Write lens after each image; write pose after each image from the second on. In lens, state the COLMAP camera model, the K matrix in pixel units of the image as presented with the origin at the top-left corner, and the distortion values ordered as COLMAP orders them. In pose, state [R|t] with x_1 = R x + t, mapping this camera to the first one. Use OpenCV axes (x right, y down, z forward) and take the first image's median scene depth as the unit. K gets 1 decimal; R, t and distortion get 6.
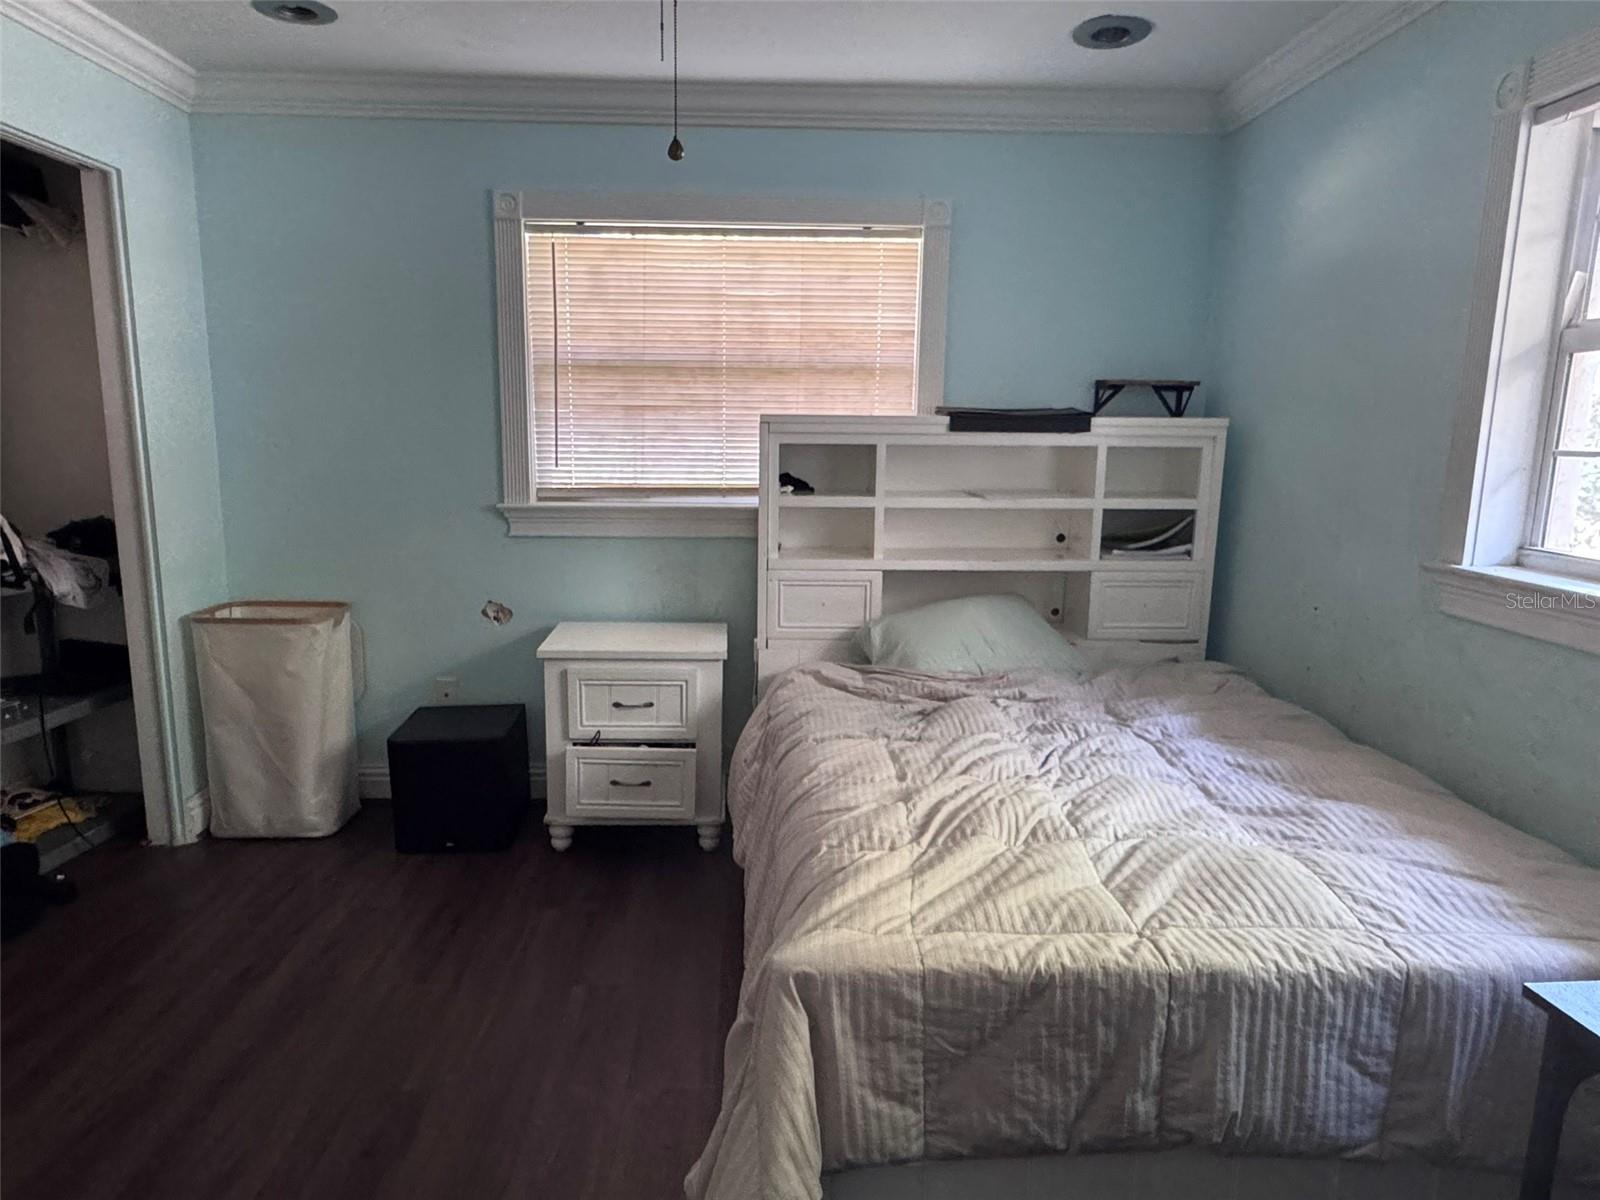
lens RADIAL K [[1013.1, 0, 796.5], [0, 1013.1, 603.2], [0, 0, 1]] dist [-0.008049, 0.005657]
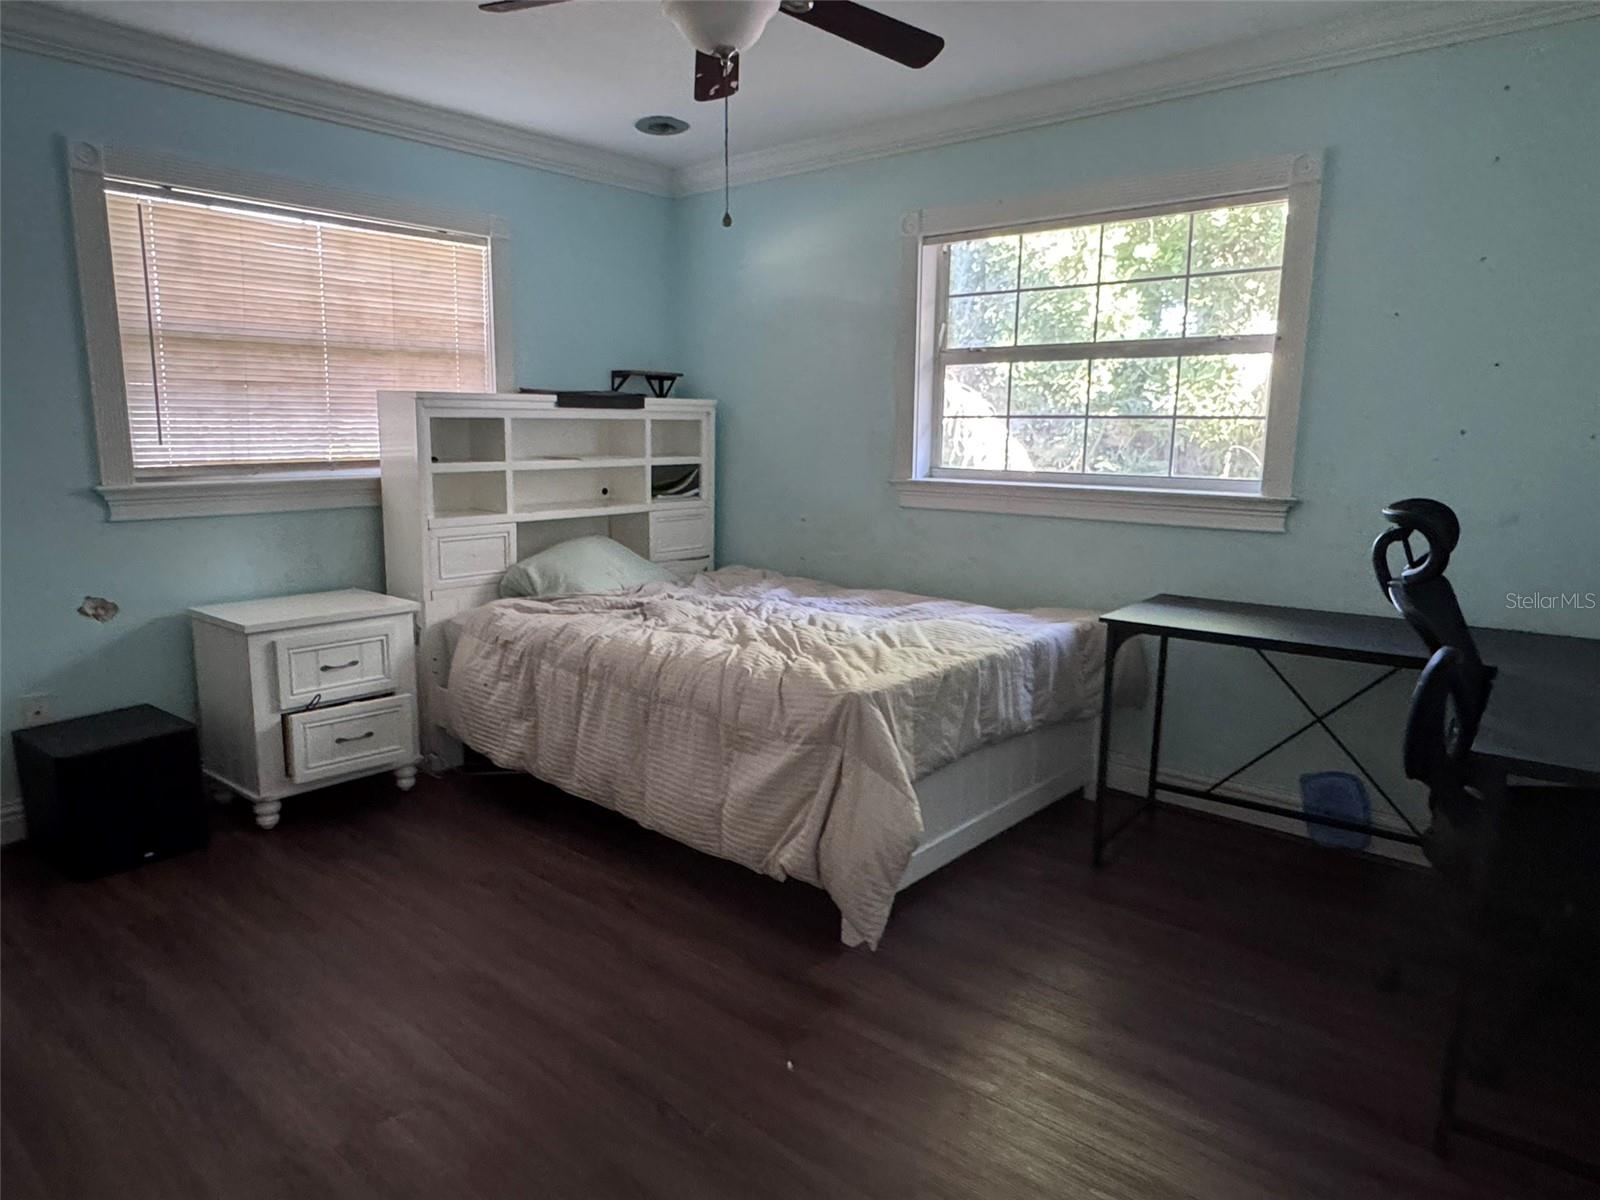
lens RADIAL K [[1013.1, 0, 803.9], [0, 1013.1, 598.6], [0, 0, 1]] dist [-0.008049, 0.005657]
pose [[0.673878, -0.131145, 0.727111, -0.562283], [0.128412, 0.989932, 0.059538, 0.029191], [-0.727598, 0.053248, 0.683934, -0.070428]]
